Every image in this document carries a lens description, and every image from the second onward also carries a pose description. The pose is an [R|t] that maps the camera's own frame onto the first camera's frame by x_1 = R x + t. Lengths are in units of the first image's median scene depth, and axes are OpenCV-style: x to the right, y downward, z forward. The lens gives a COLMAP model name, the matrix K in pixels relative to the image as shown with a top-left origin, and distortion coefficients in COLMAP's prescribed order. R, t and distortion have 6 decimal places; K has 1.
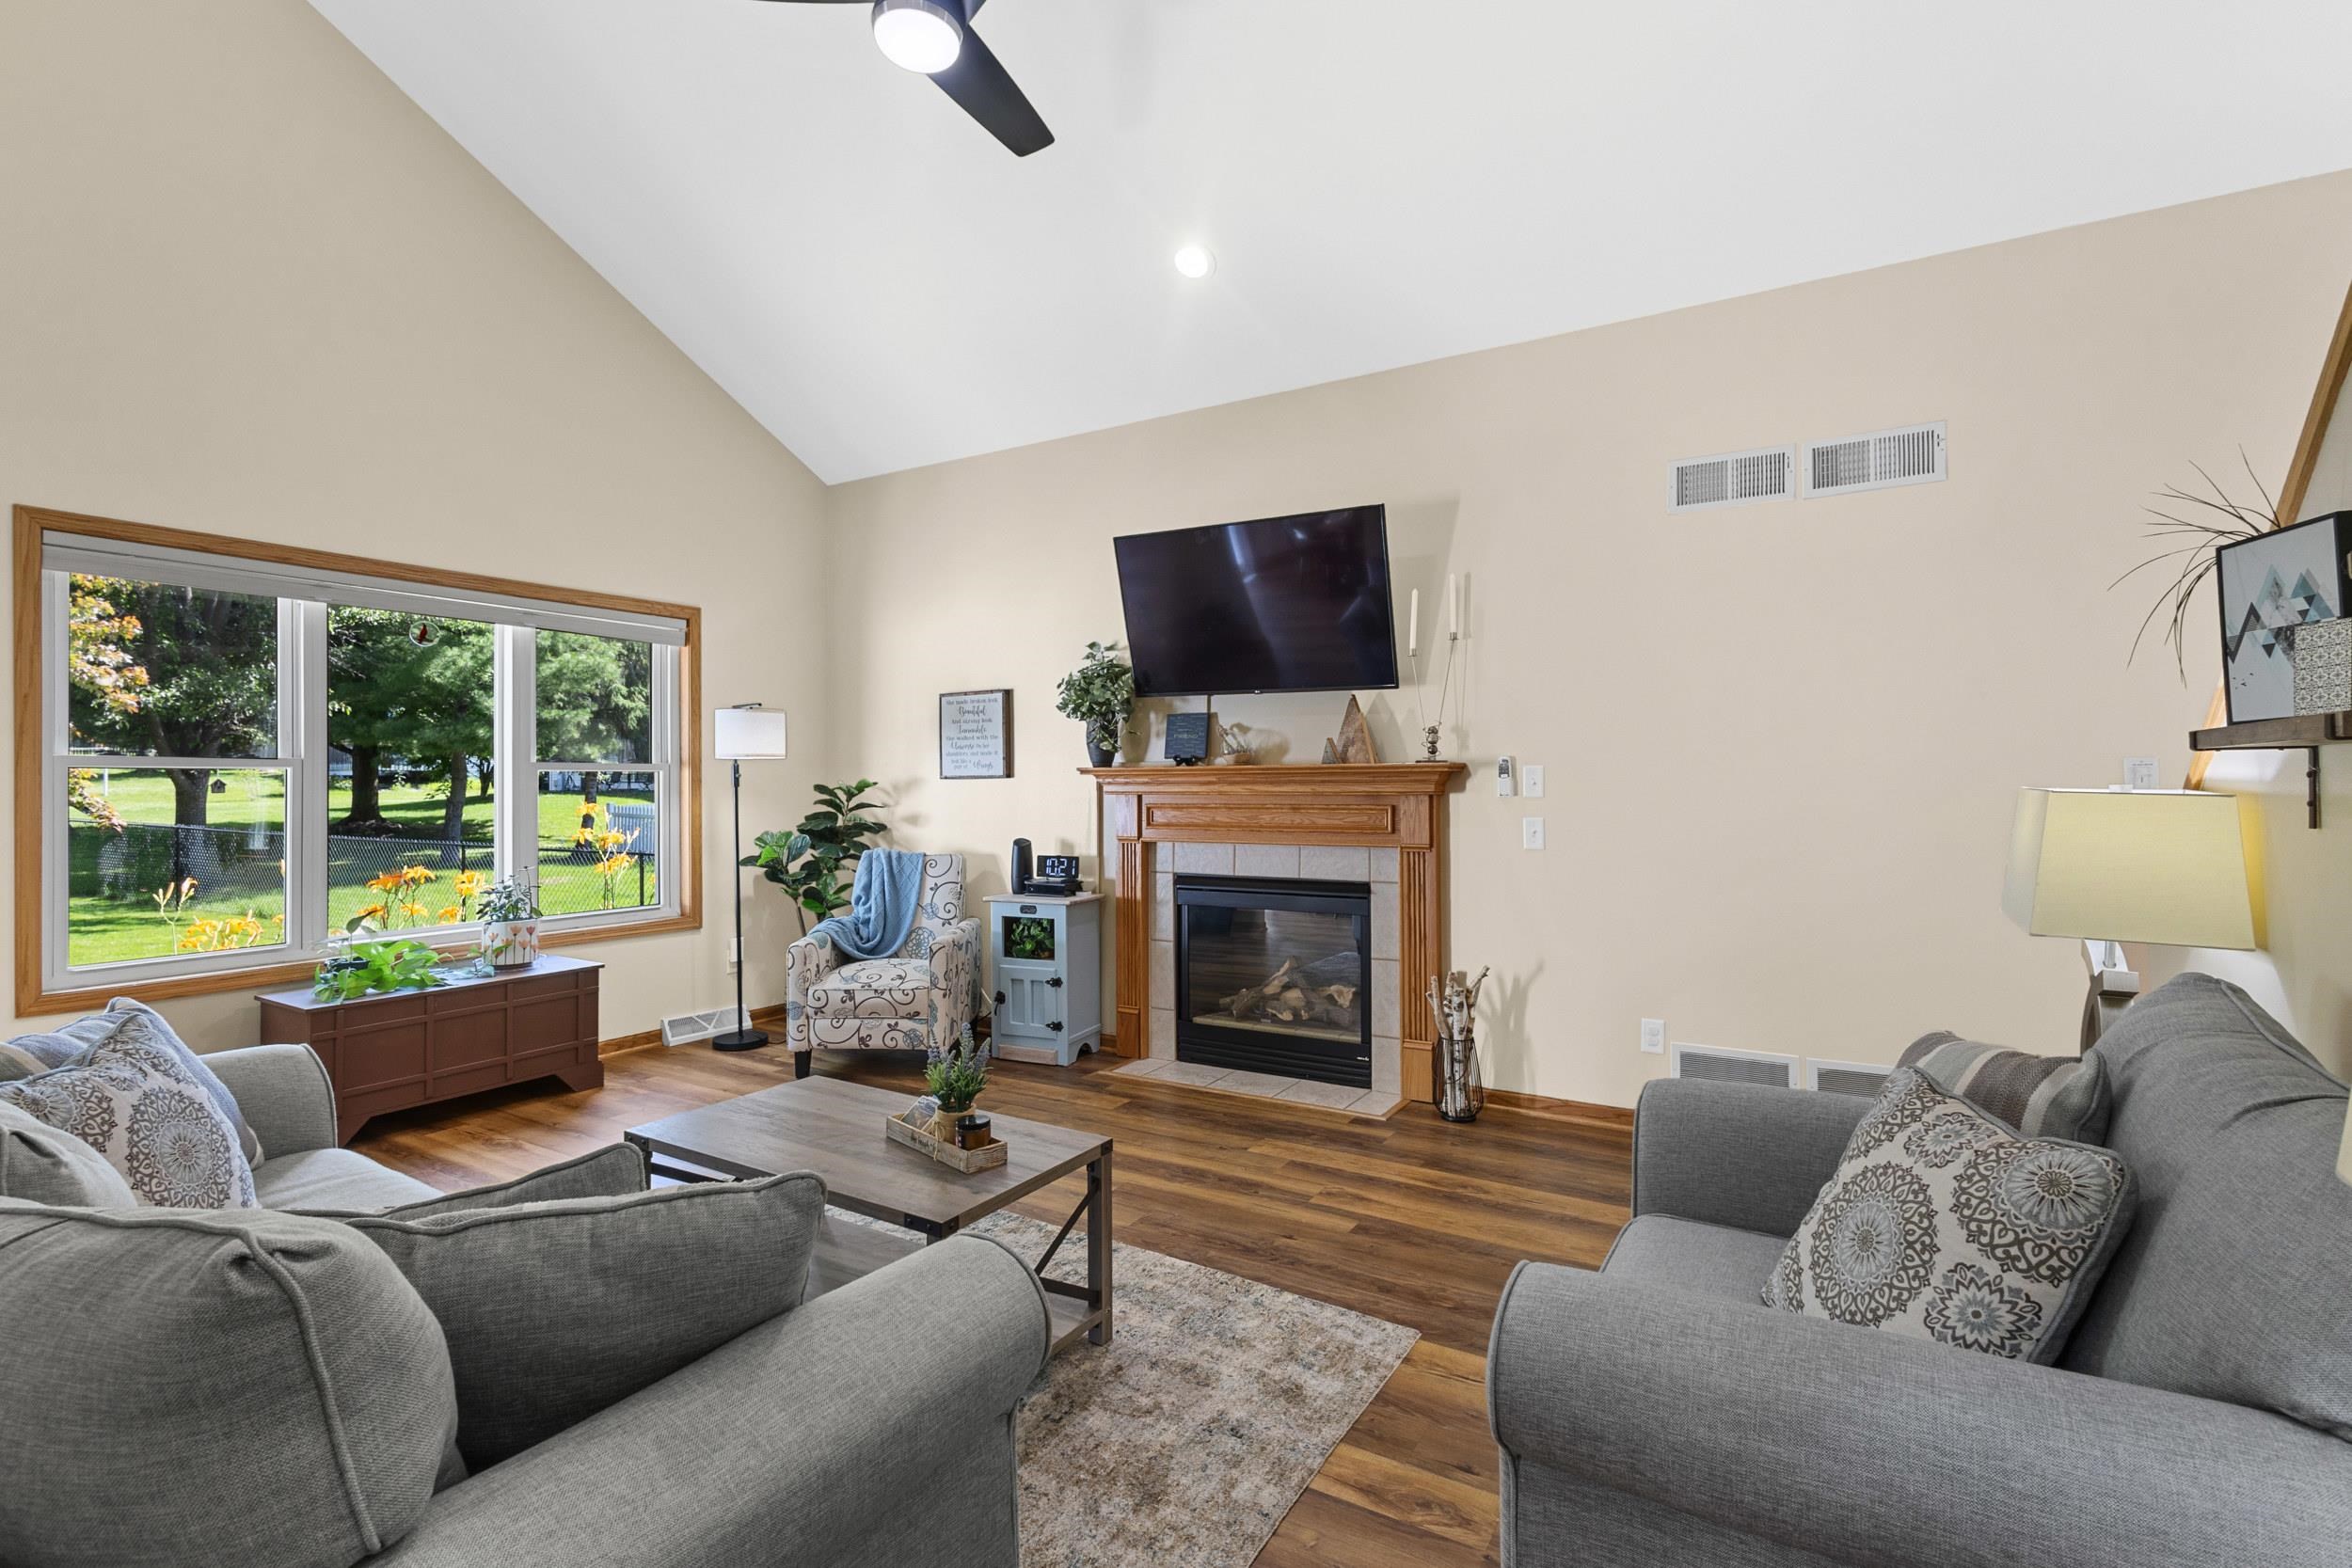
lens RADIAL K [[1080.4, 0, 1186.2], [0, 1080.4, 781.1], [0, 0, 1]] dist [0.009667, -0.002879]
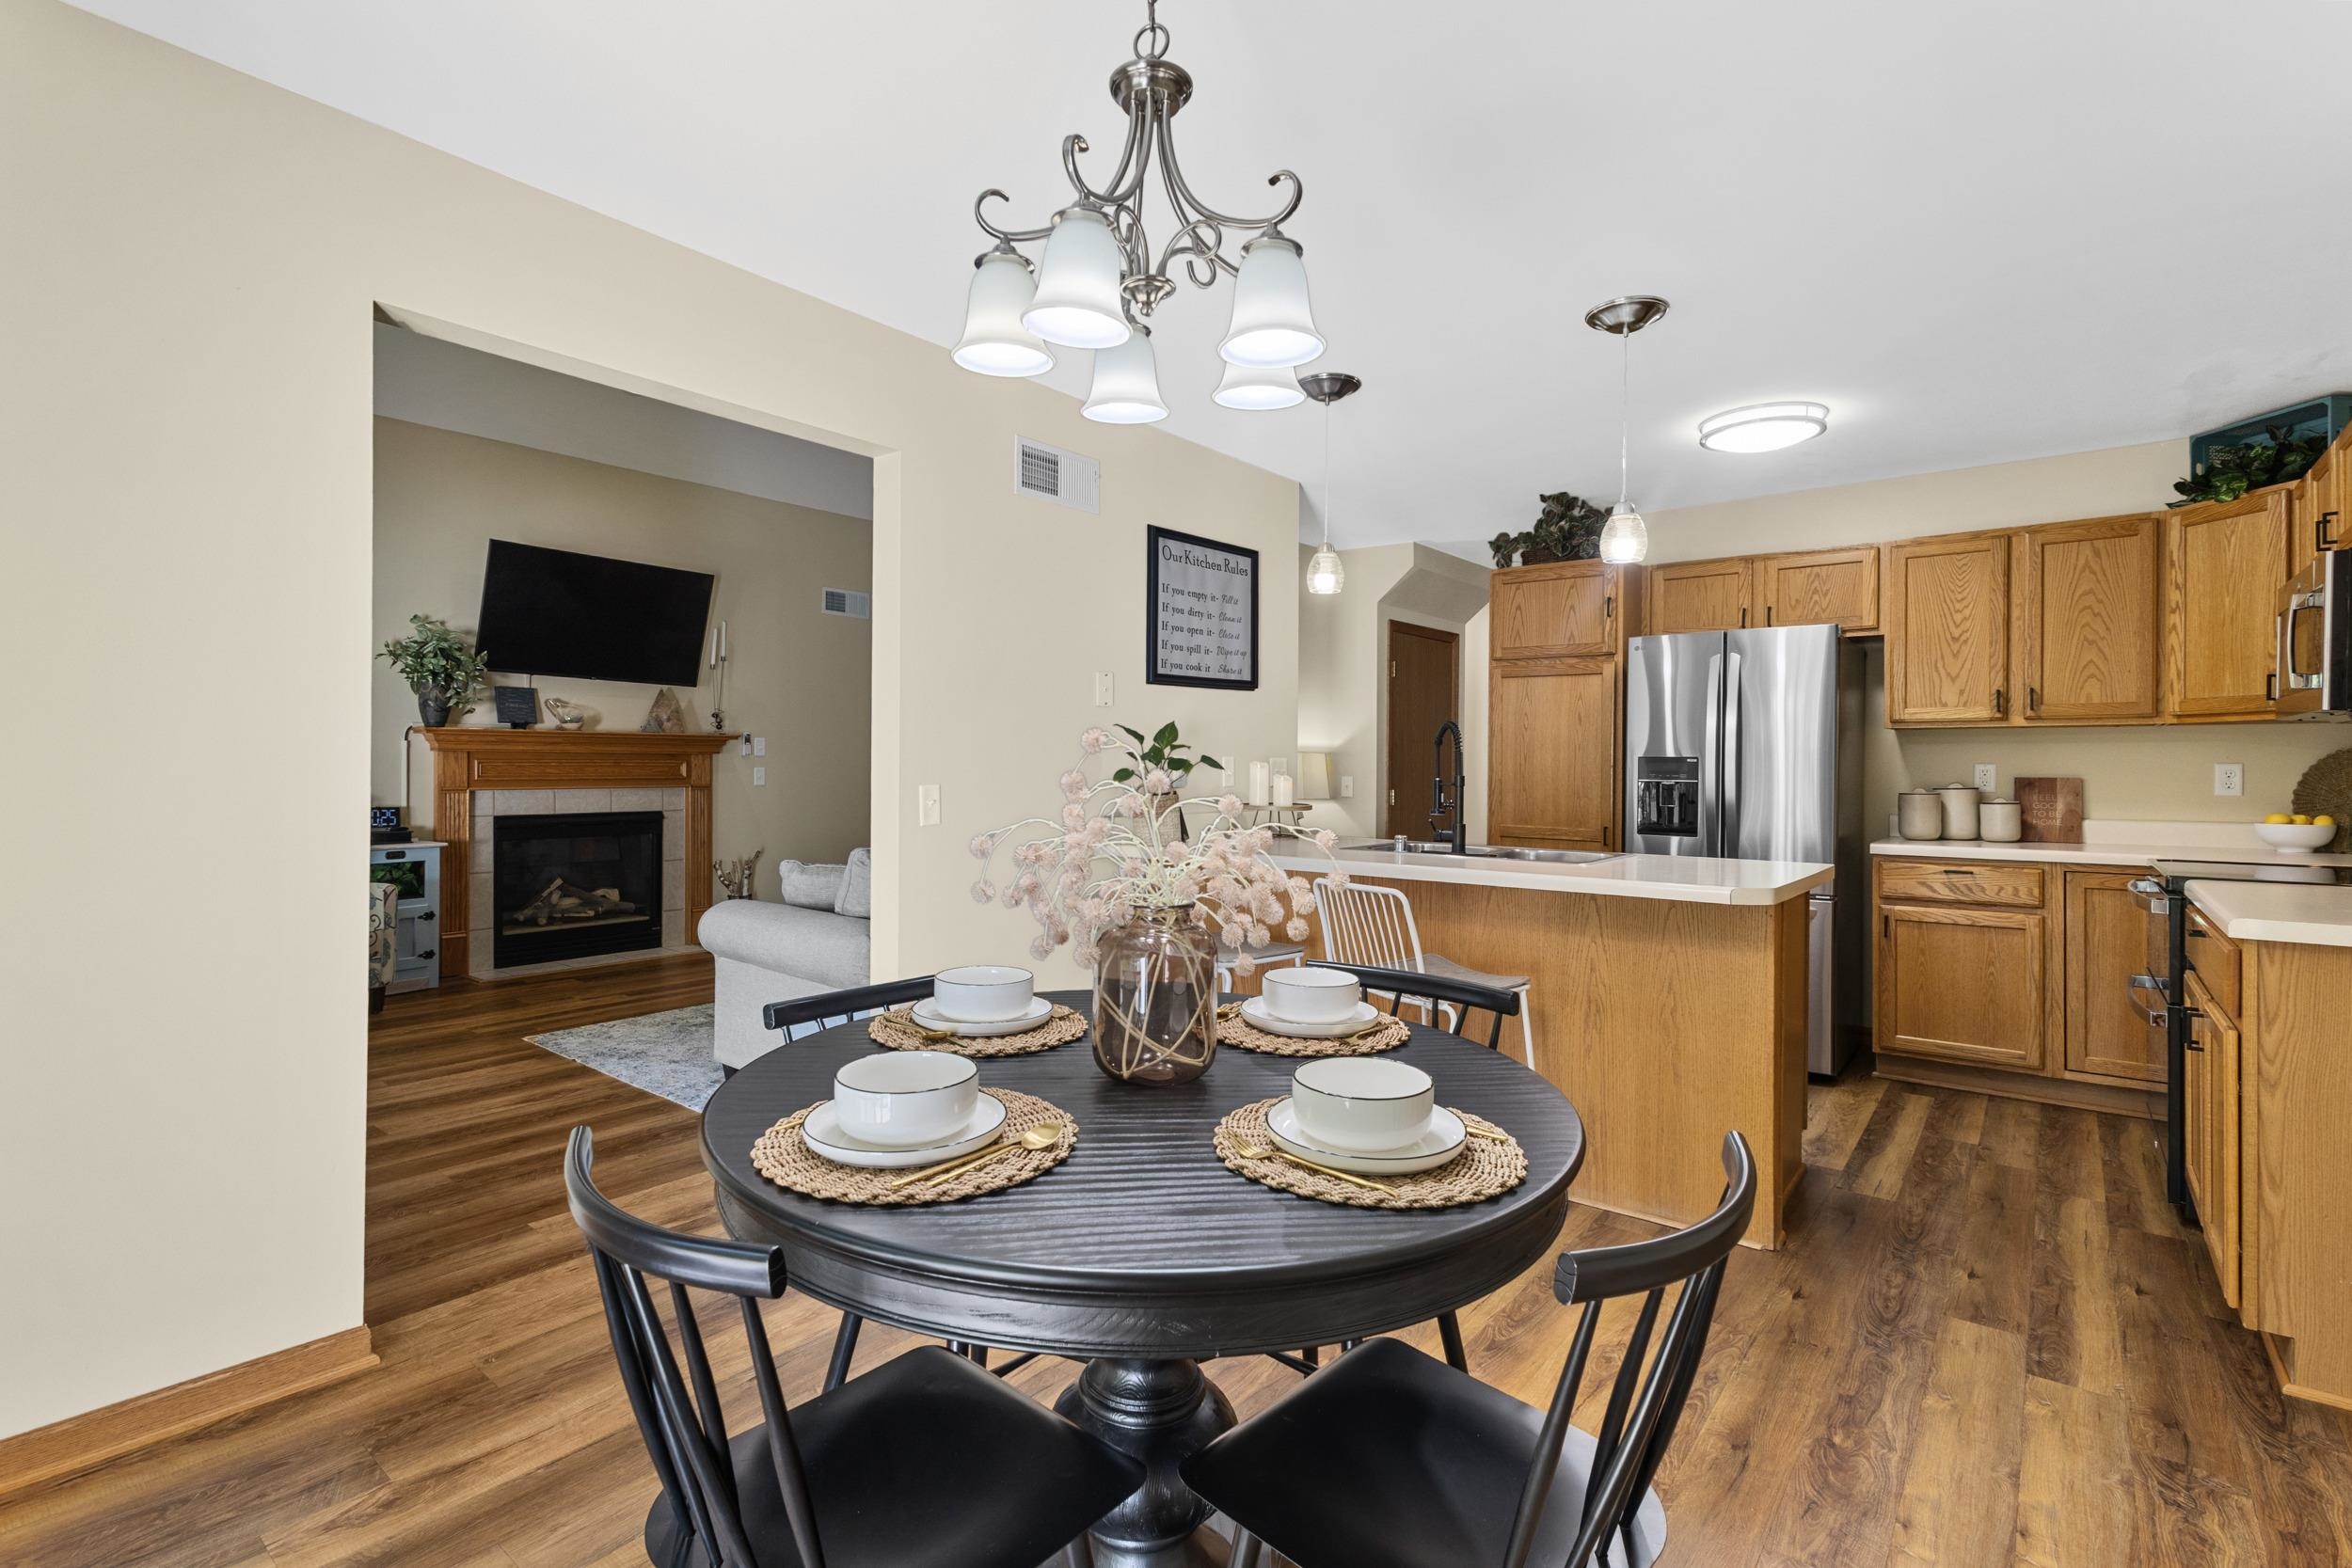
lens RADIAL K [[1080.4, 0, 1171.8], [0, 1080.4, 769.1], [0, 0, 1]] dist [0.009667, -0.002879]
pose [[0.140547, -0.003516, 0.990068, -1.280020], [-0.011060, 0.999926, 0.005121, 0.019152], [-0.990012, -0.011670, 0.140498, 0.077536]]
